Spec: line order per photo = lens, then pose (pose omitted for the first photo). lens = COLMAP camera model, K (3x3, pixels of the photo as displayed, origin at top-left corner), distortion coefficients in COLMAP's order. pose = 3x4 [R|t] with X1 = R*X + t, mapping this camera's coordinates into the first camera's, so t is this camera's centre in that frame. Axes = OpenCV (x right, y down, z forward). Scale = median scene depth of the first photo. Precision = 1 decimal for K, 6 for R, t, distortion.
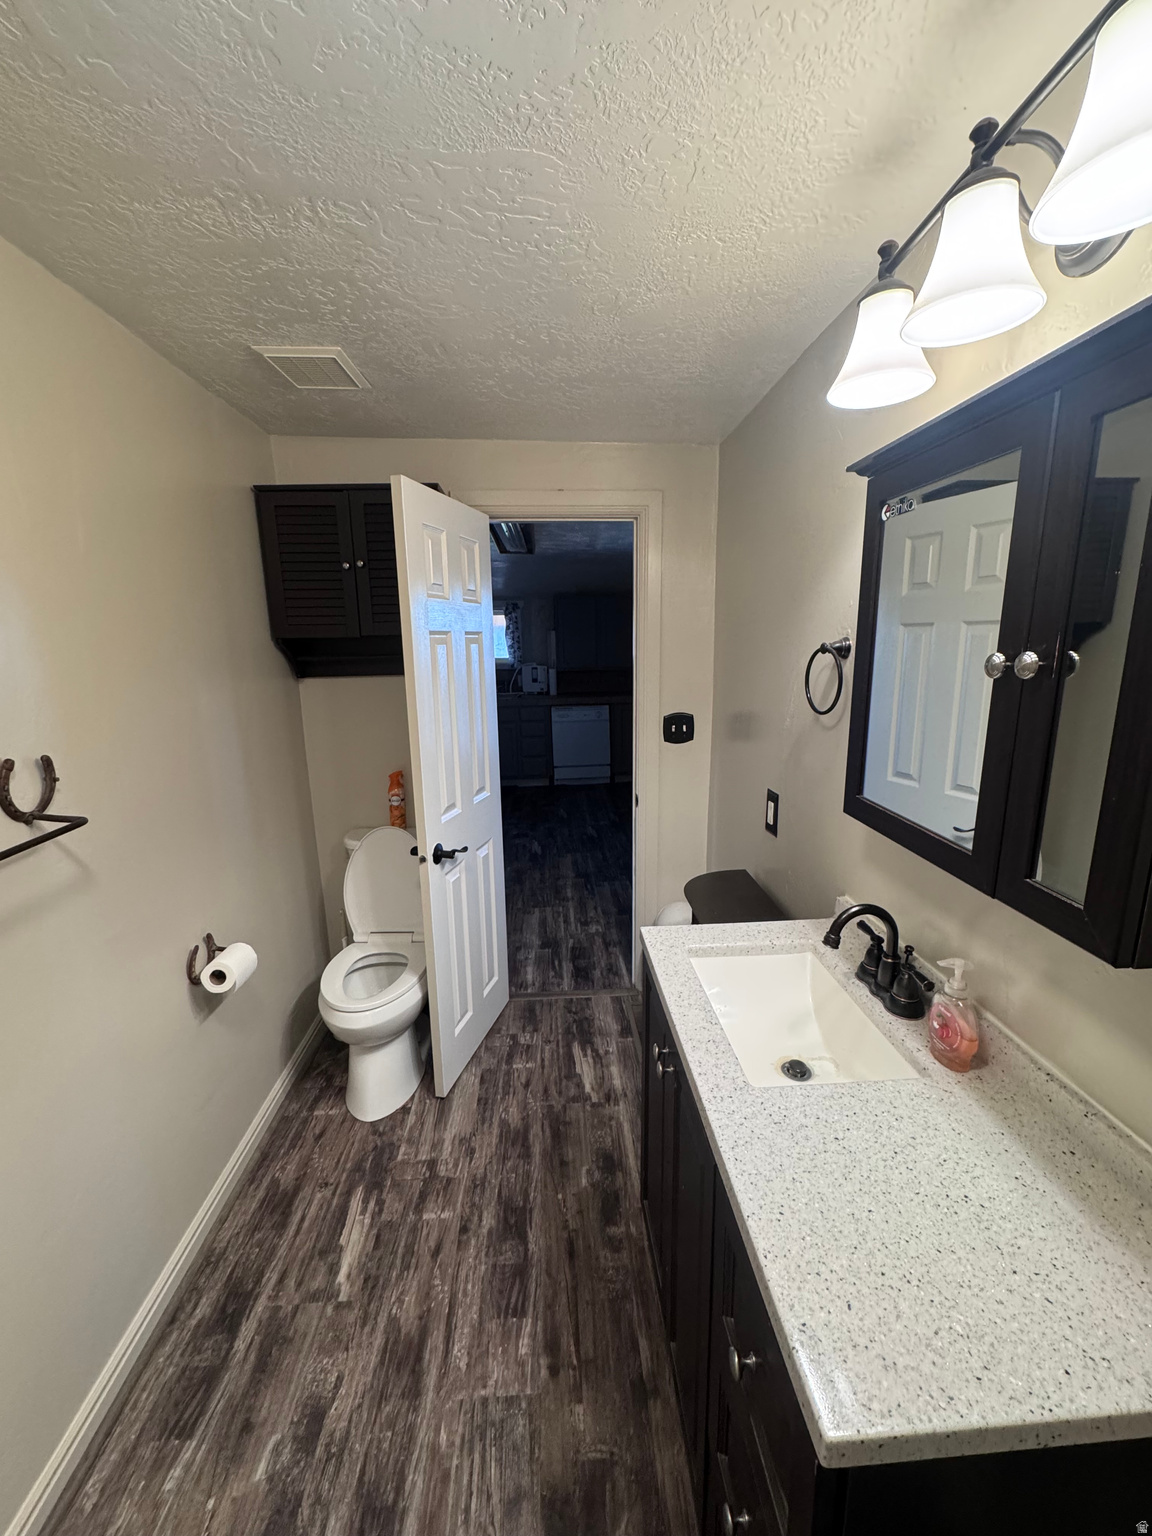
lens RADIAL K [[609.0, 0, 580.9], [0, 609.0, 766.4], [0, 0, 1]] dist [-0.003918, -0.000151]
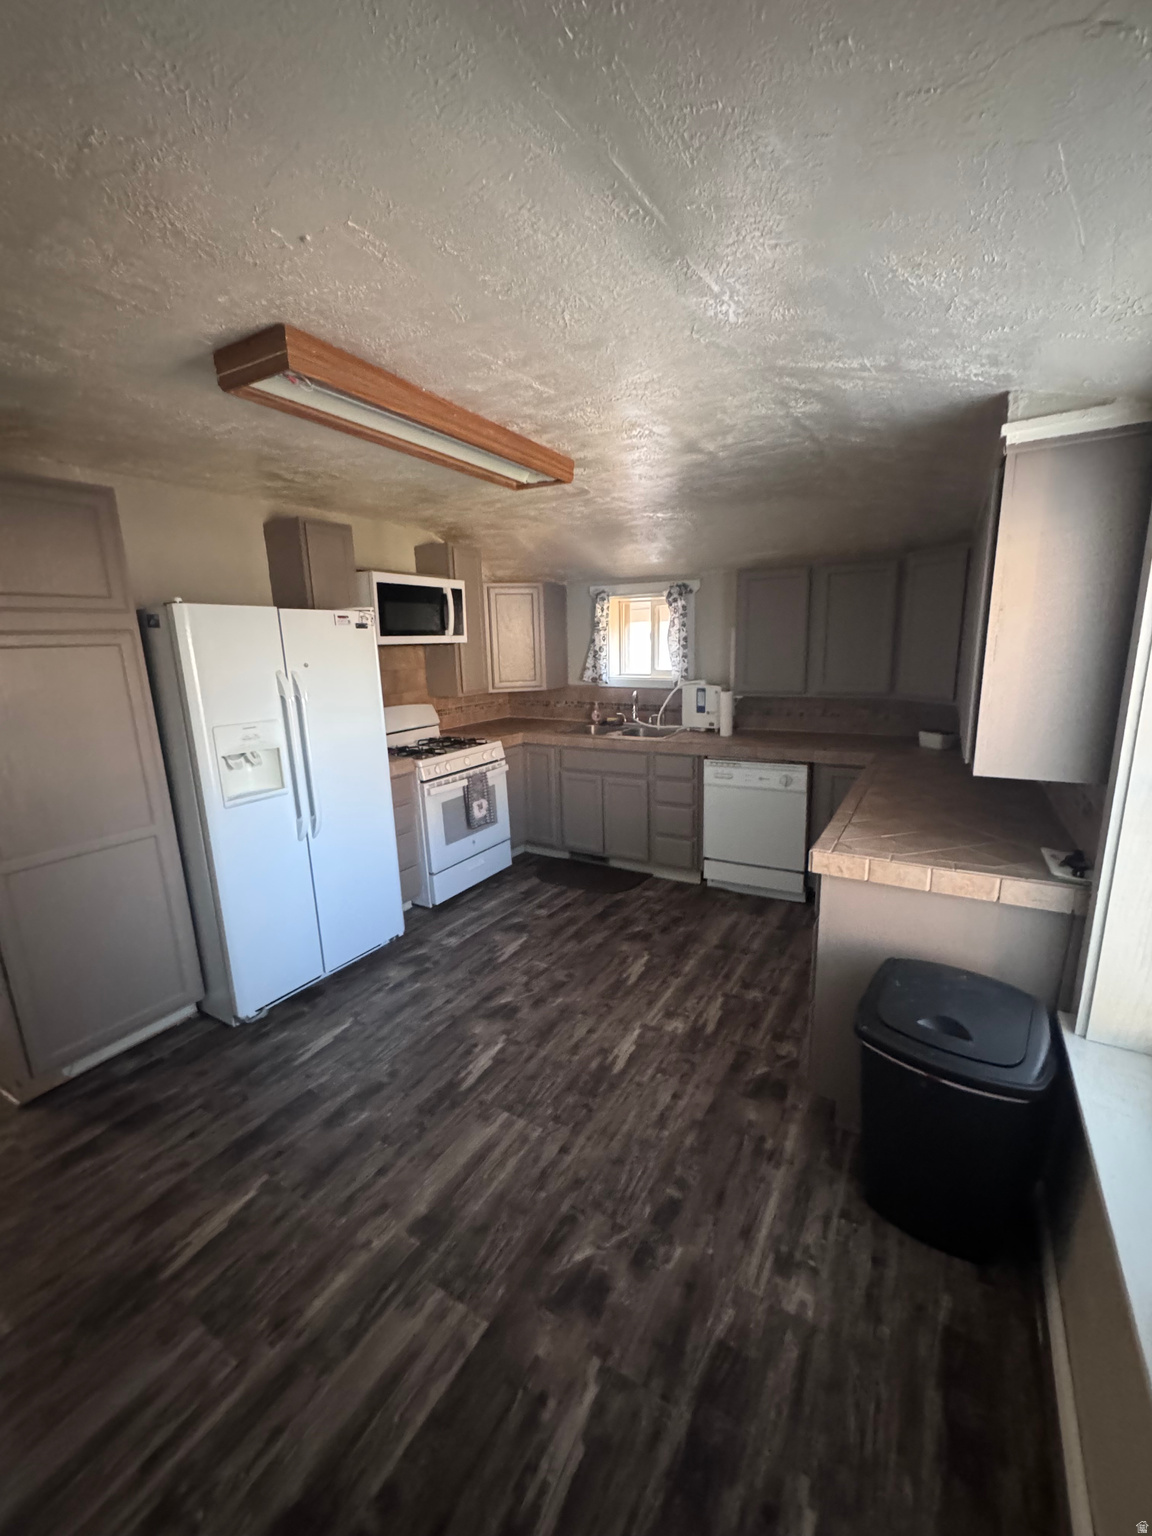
lens RADIAL K [[609.0, 0, 573.1], [0, 609.0, 769.8], [0, 0, 1]] dist [-0.003918, -0.000151]
pose [[0.821714, 0.113546, -0.558475, 0.177028], [-0.101057, 0.993452, 0.053292, -0.105191], [0.560869, 0.012647, 0.827808, 0.439642]]
